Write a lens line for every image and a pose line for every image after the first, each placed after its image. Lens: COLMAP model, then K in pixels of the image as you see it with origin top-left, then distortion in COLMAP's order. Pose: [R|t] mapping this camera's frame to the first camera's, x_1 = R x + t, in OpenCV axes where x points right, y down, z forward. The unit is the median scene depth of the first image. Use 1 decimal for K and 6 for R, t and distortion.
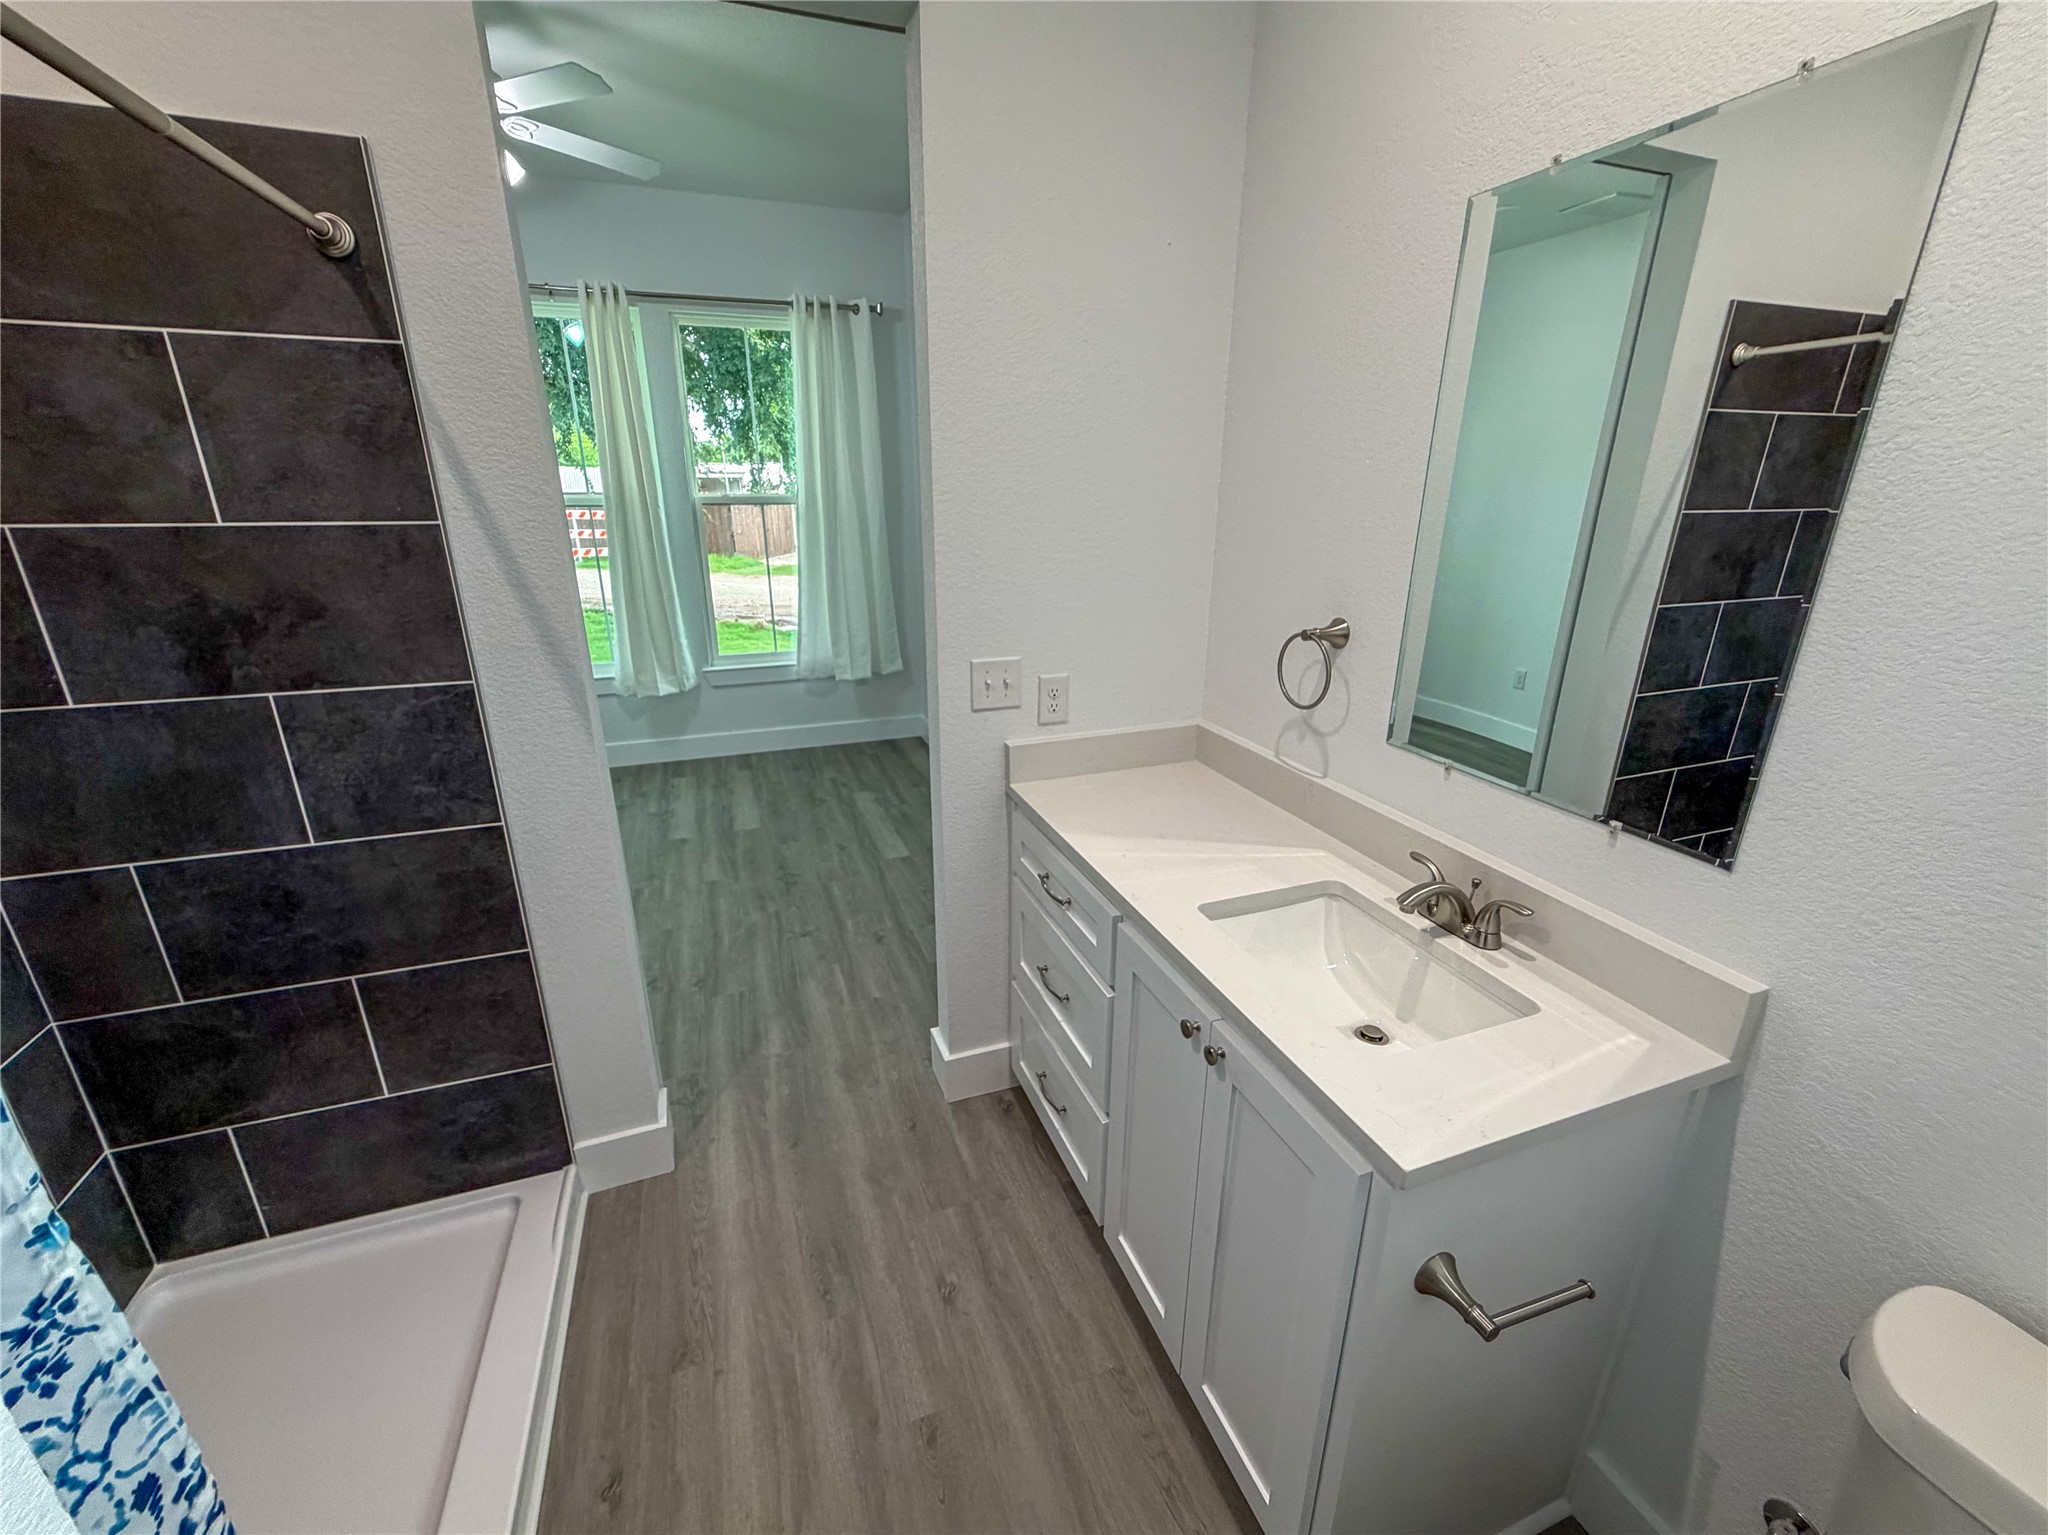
lens RADIAL K [[809.5, 0, 1003.6], [0, 809.5, 758.4], [0, 0, 1]] dist [0.000642, -0.000011]
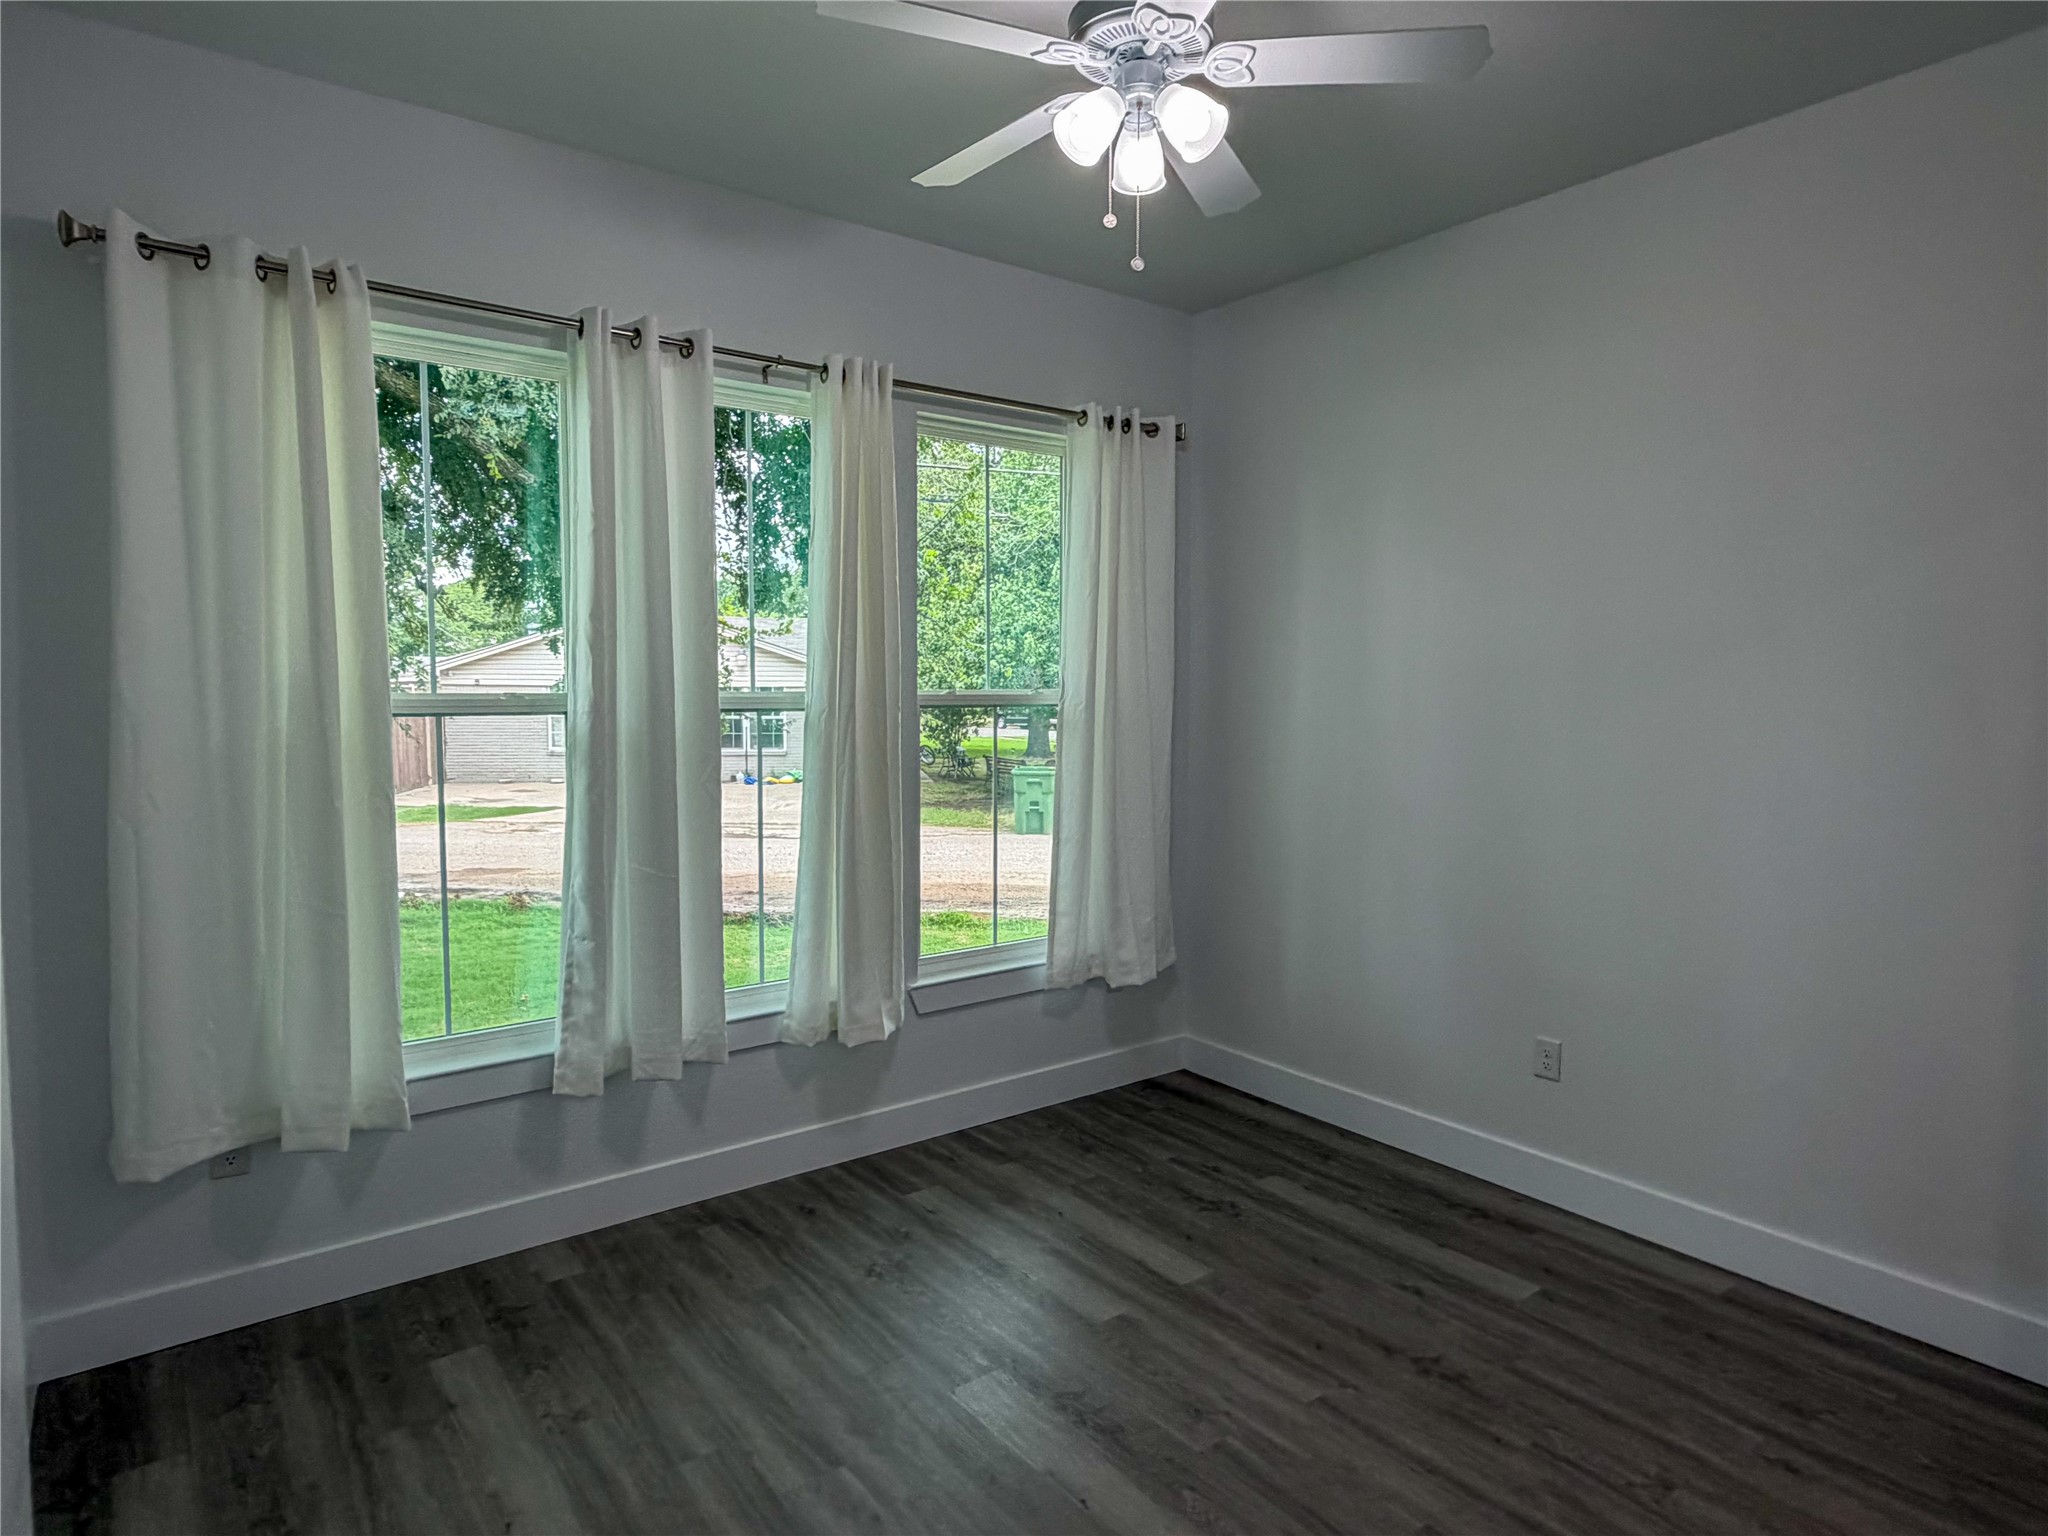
lens RADIAL K [[1149.6, 0, 1024.1], [0, 1149.6, 779.3], [0, 0, 1]] dist [-0.007451, -0.000172]
pose [[0.958661, -0.023710, 0.283562, -0.535206], [0.092032, 0.968797, -0.230135, -0.059128], [-0.269258, 0.246718, 0.930930, 0.196281]]
